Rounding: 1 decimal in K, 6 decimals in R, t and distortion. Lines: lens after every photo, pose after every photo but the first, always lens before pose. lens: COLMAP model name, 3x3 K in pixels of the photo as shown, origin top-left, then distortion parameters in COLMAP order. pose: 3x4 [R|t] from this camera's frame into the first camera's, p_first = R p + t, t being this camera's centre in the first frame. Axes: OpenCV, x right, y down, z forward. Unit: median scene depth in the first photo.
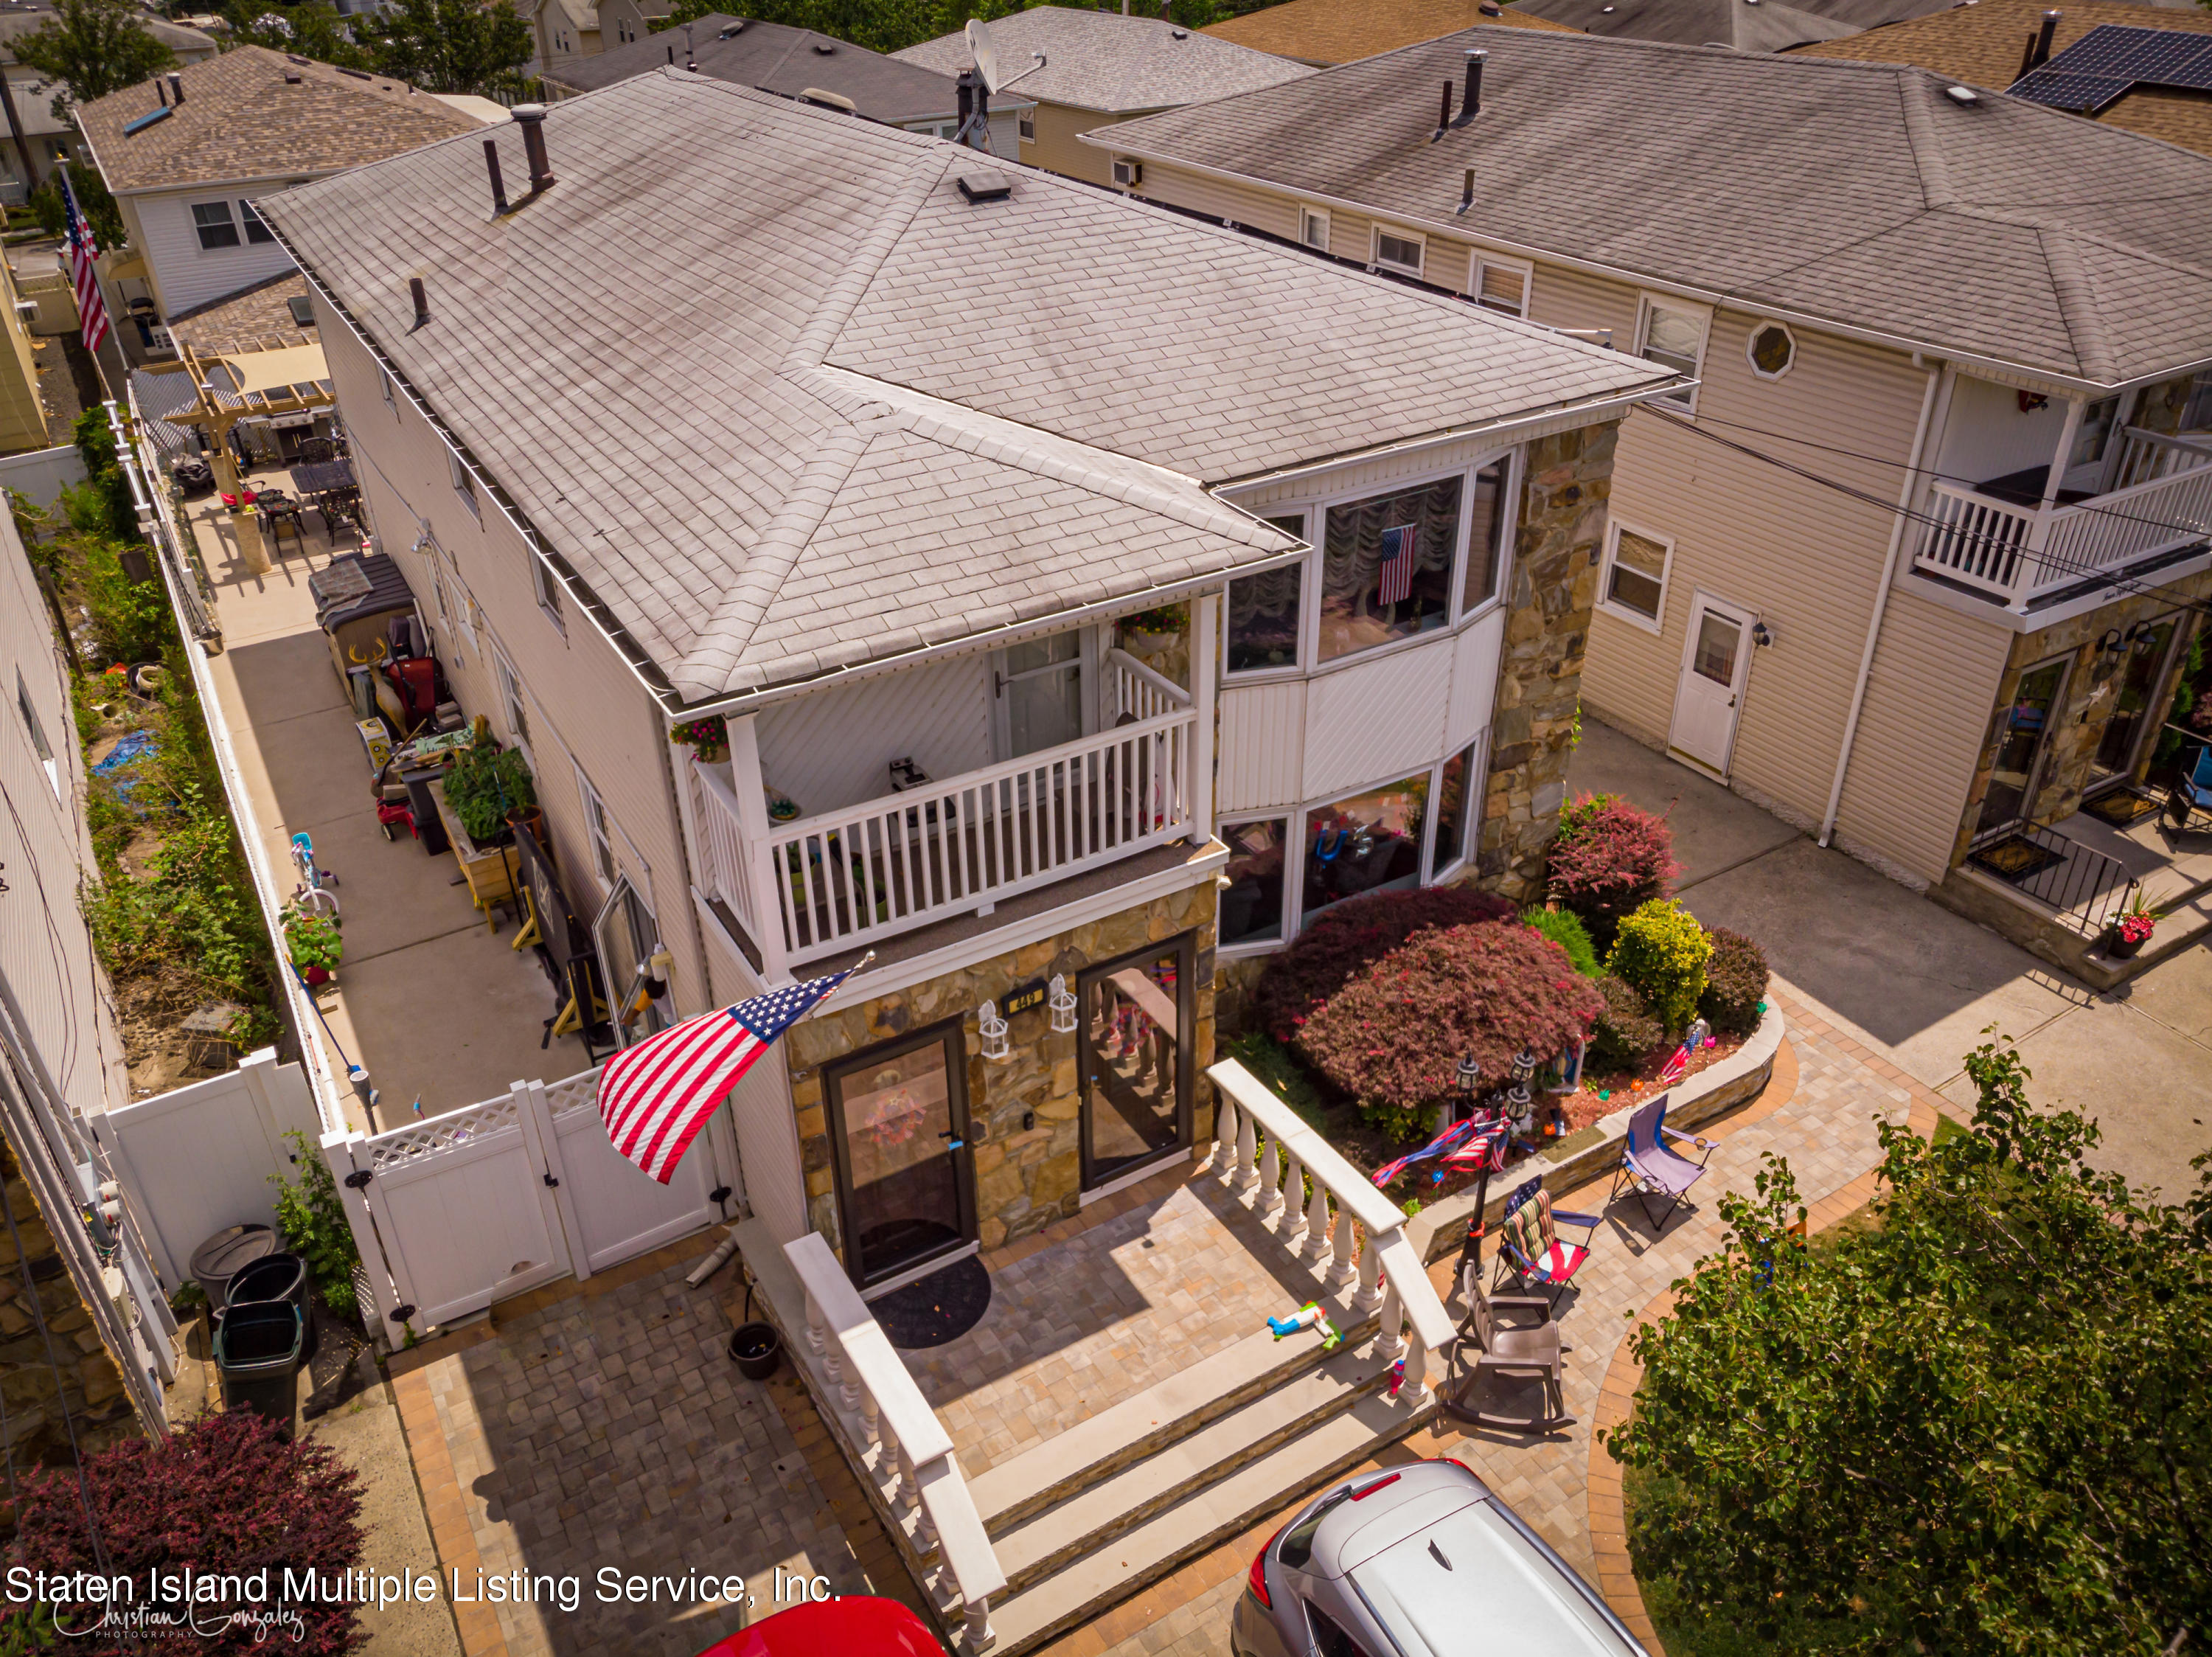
lens RADIAL K [[1593.1, 0, 1106.0], [0, 1593.1, 828.5], [0, 0, 1]] dist [0.007005, 0.000917]
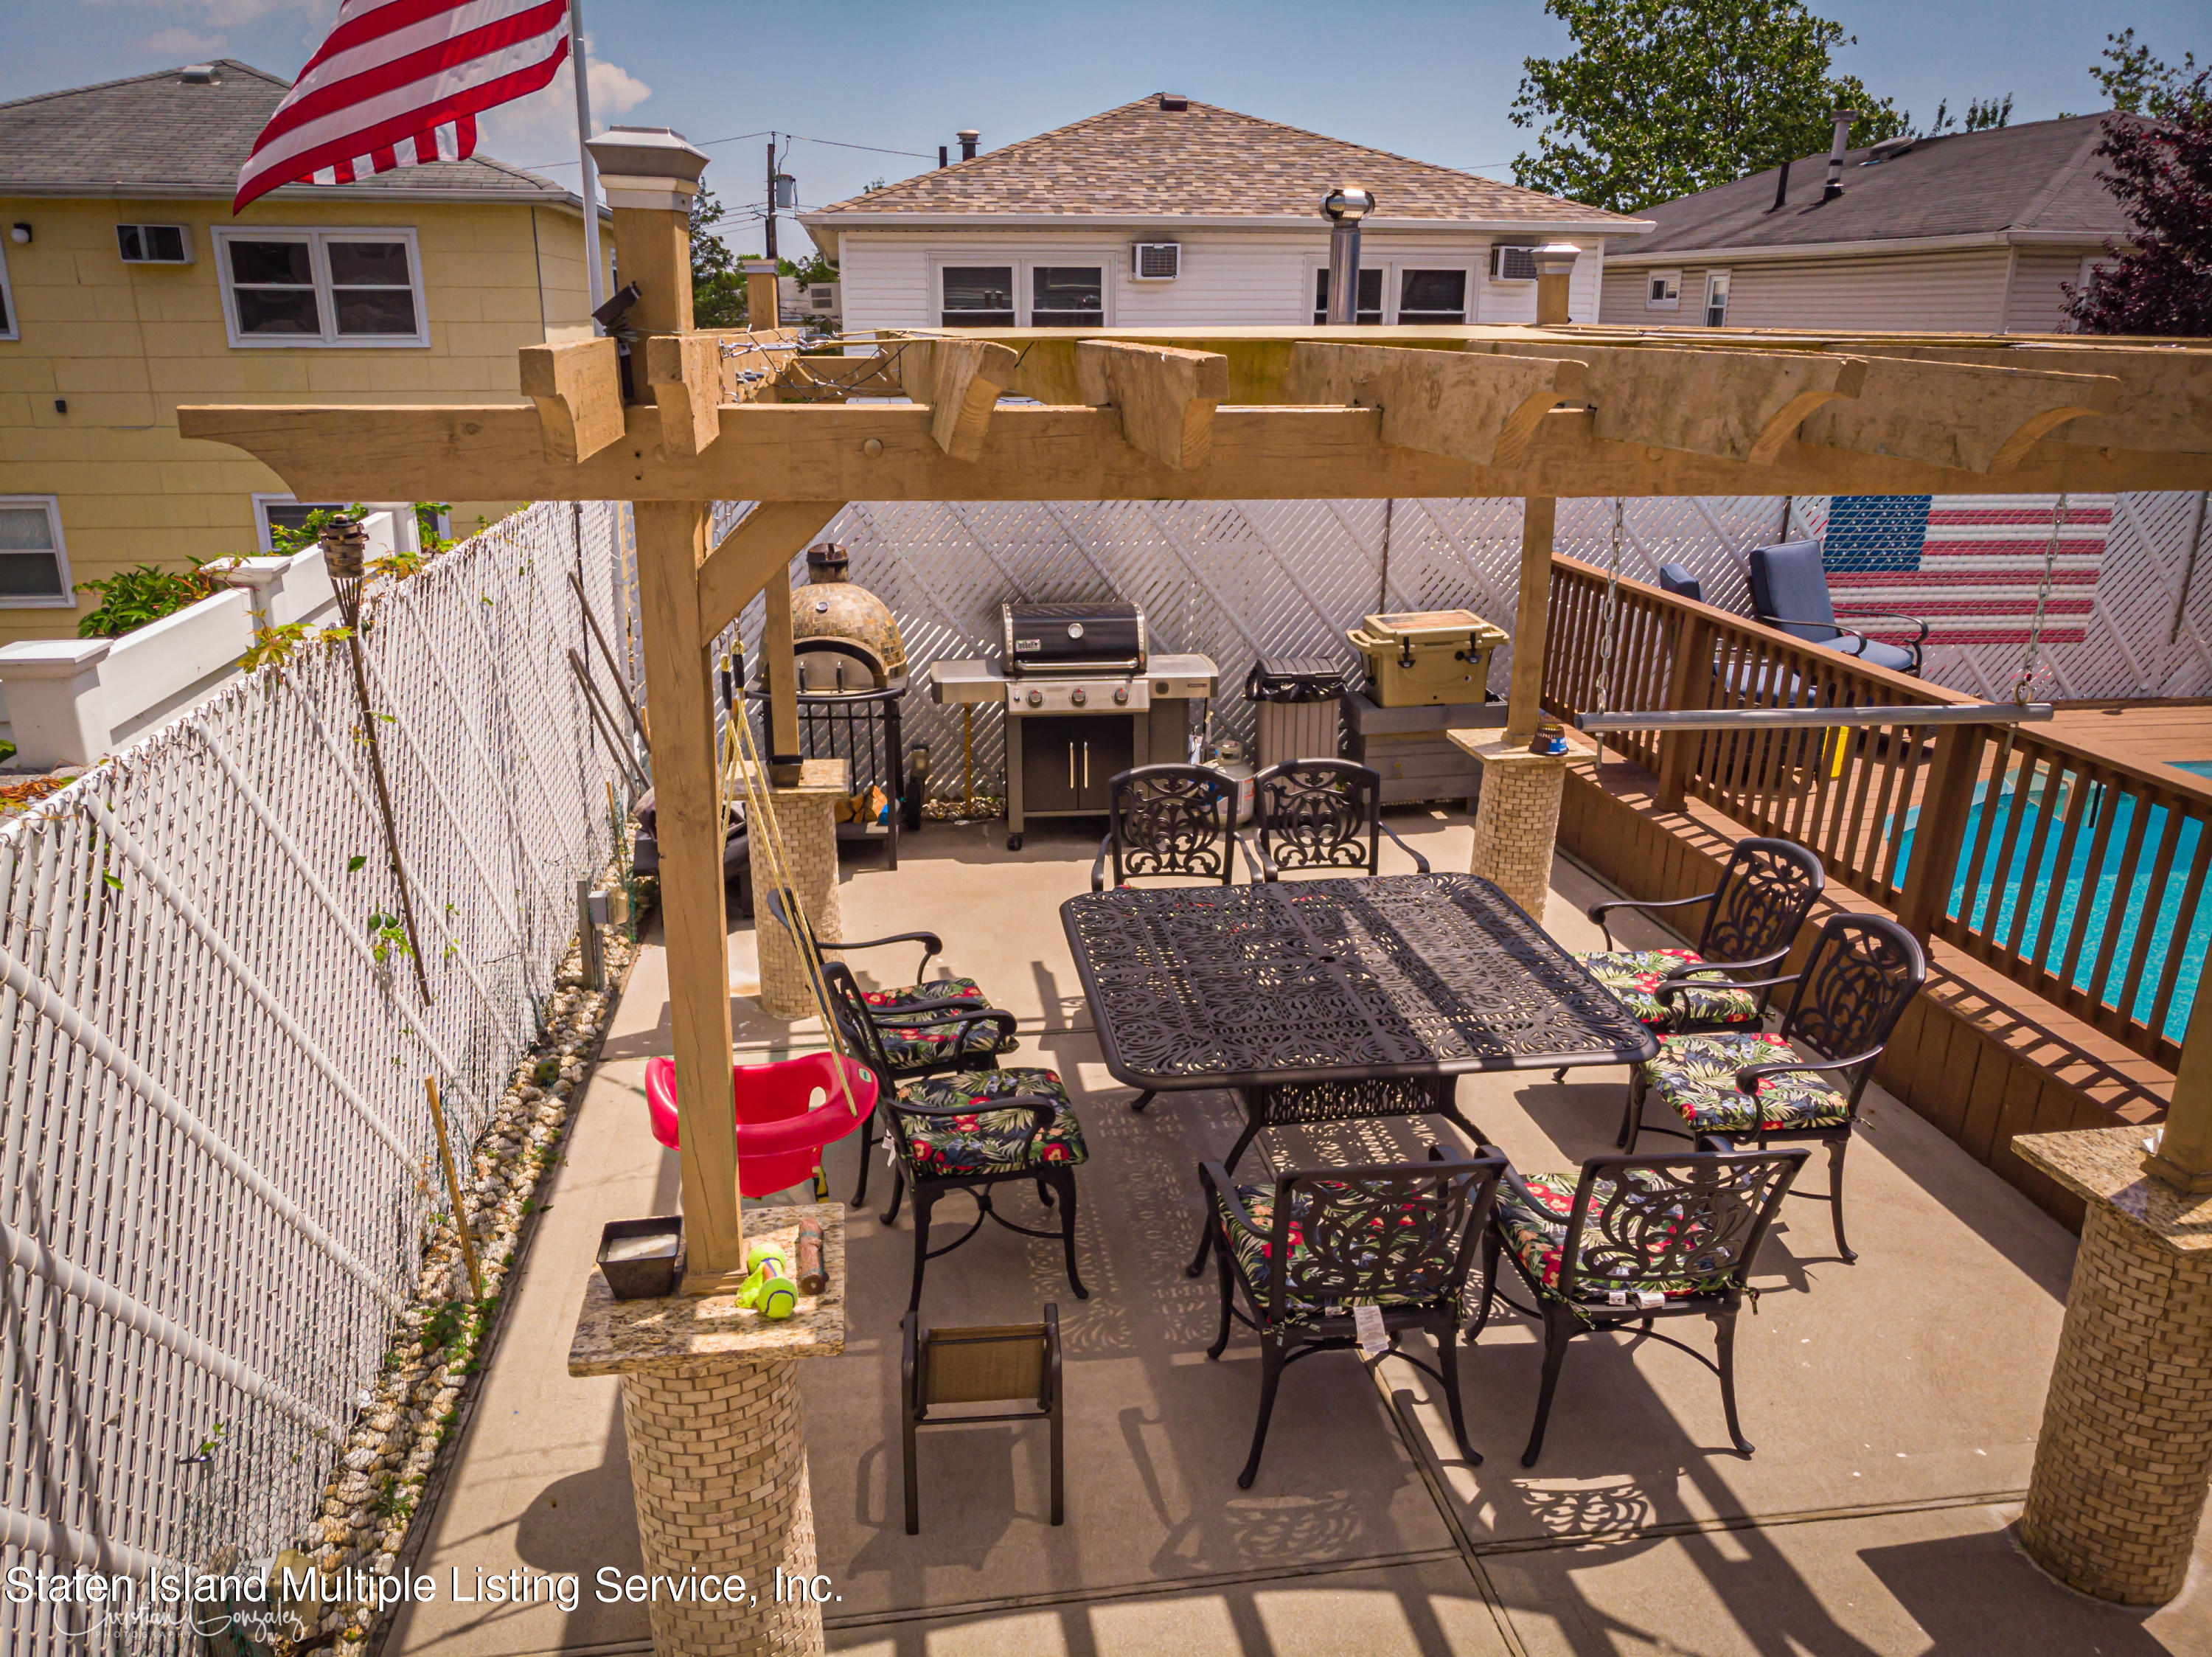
lens RADIAL K [[1647.3, 0, 1106.0], [0, 1647.3, 828.5], [0, 0, 1]] dist [0.005722, 0.003474]
pose [[0.920960, 0.139094, -0.363986, -0.498982], [-0.220059, 0.956554, -0.191257, -0.225375], [0.321569, 0.256238, 0.911556, 0.936296]]
